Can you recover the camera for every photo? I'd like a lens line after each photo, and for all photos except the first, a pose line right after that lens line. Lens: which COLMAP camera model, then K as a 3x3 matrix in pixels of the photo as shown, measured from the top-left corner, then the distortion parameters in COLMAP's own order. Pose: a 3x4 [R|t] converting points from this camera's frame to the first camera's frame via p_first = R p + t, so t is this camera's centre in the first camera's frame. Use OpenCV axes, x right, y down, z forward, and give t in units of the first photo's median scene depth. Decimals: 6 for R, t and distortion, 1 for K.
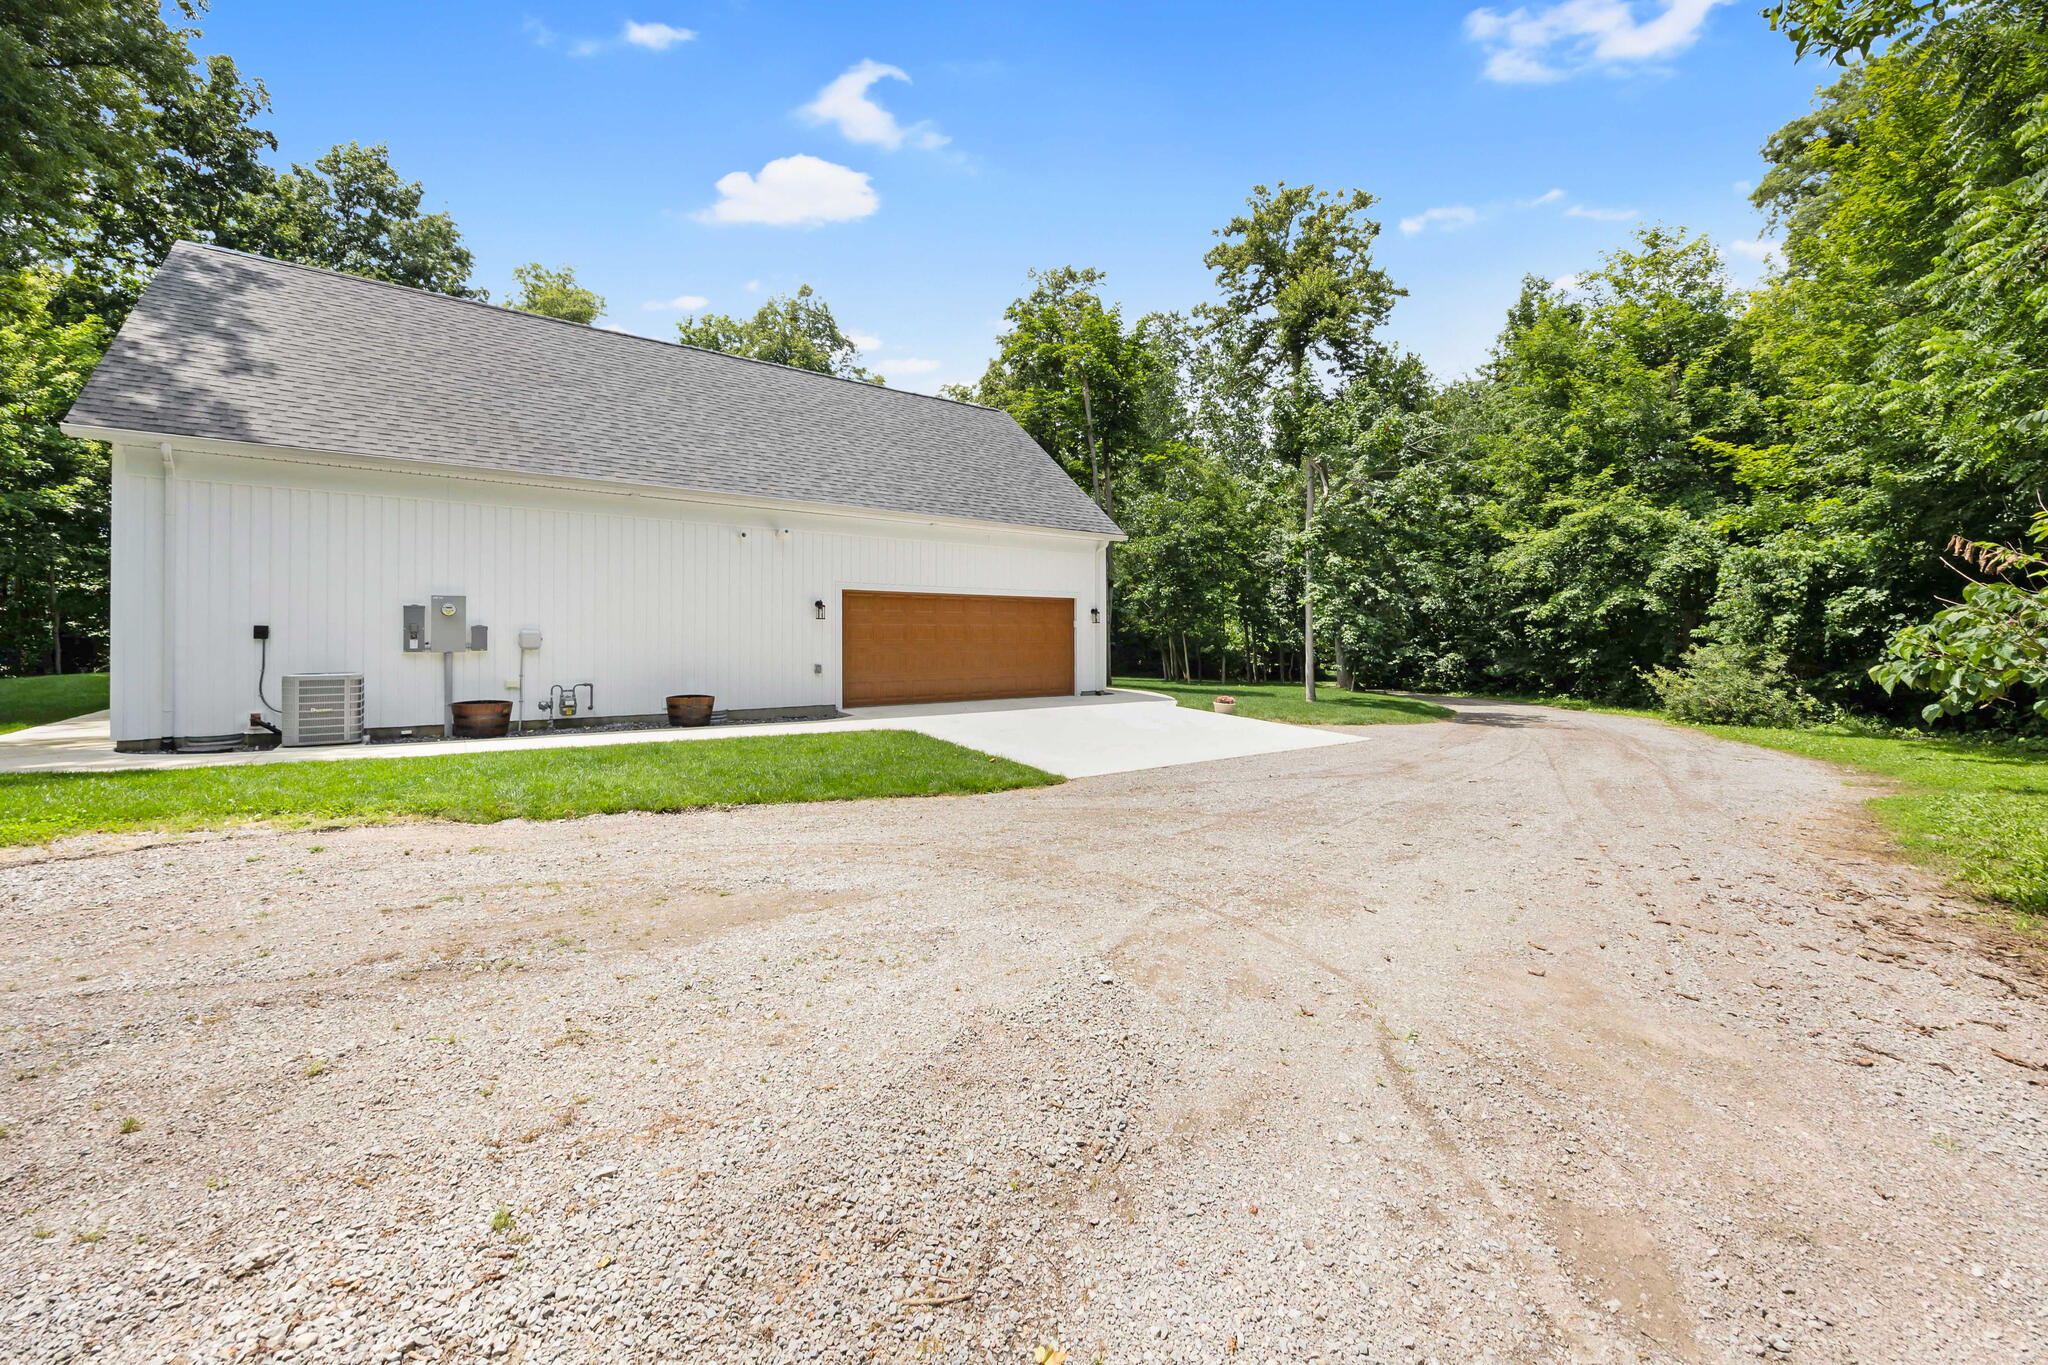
lens RADIAL K [[789.2, 0, 1000.8], [0, 789.2, 632.1], [0, 0, 1]] dist [0.003035, 0.000181]
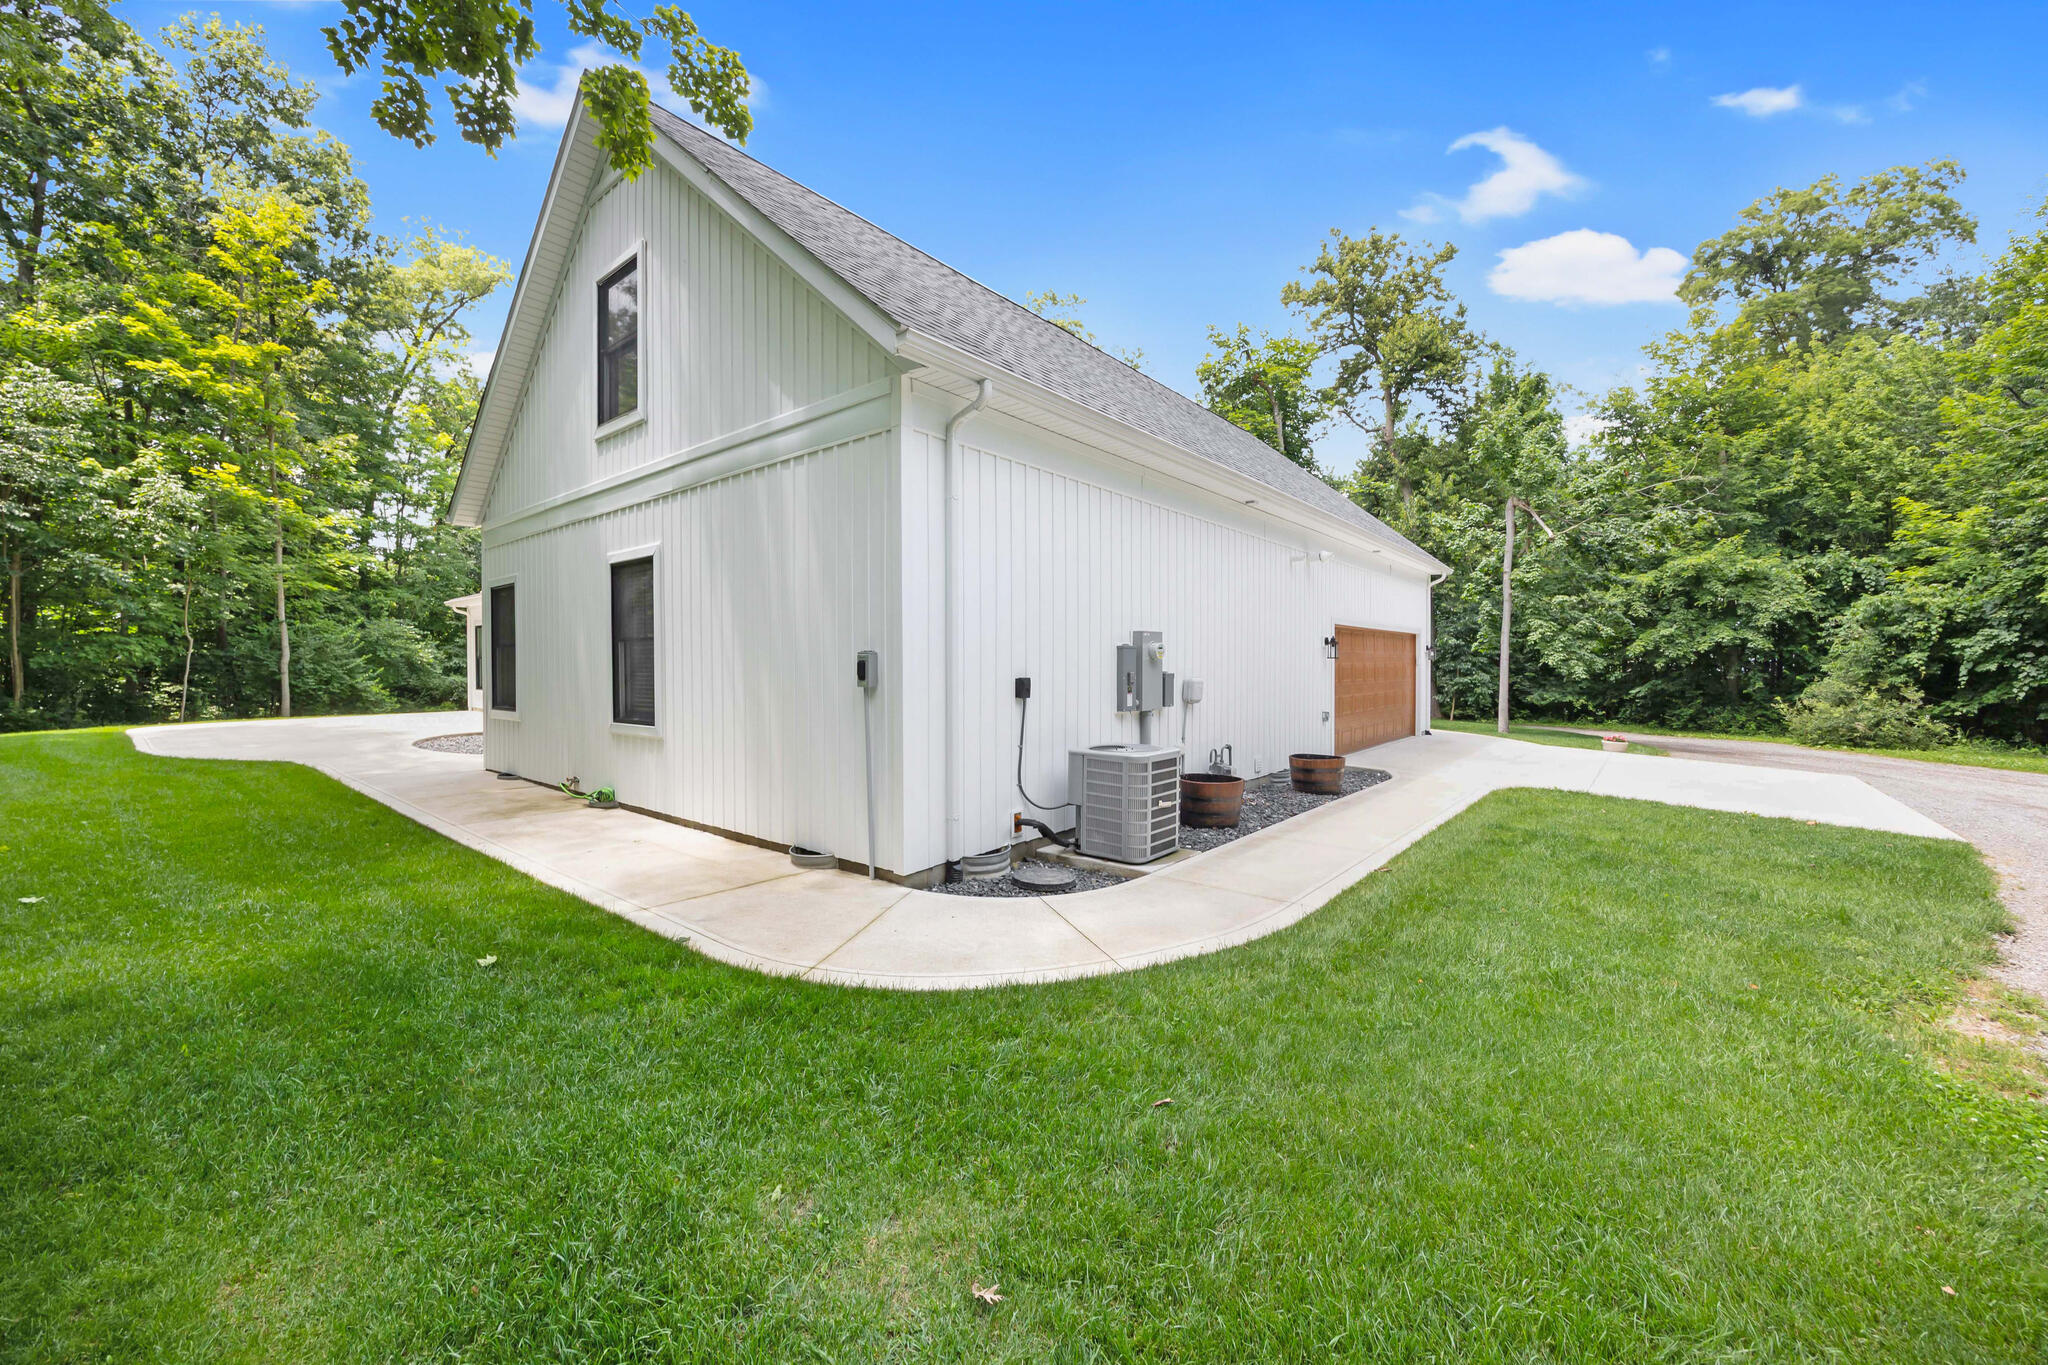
lens RADIAL K [[789.2, 0, 1028.2], [0, 789.2, 670.3], [0, 0, 1]] dist [0.003035, 0.000181]
pose [[0.965700, -0.005101, 0.259611, -0.603960], [0.002145, 0.999930, 0.011669, -0.011714], [-0.259652, -0.010712, 0.965643, 0.206723]]
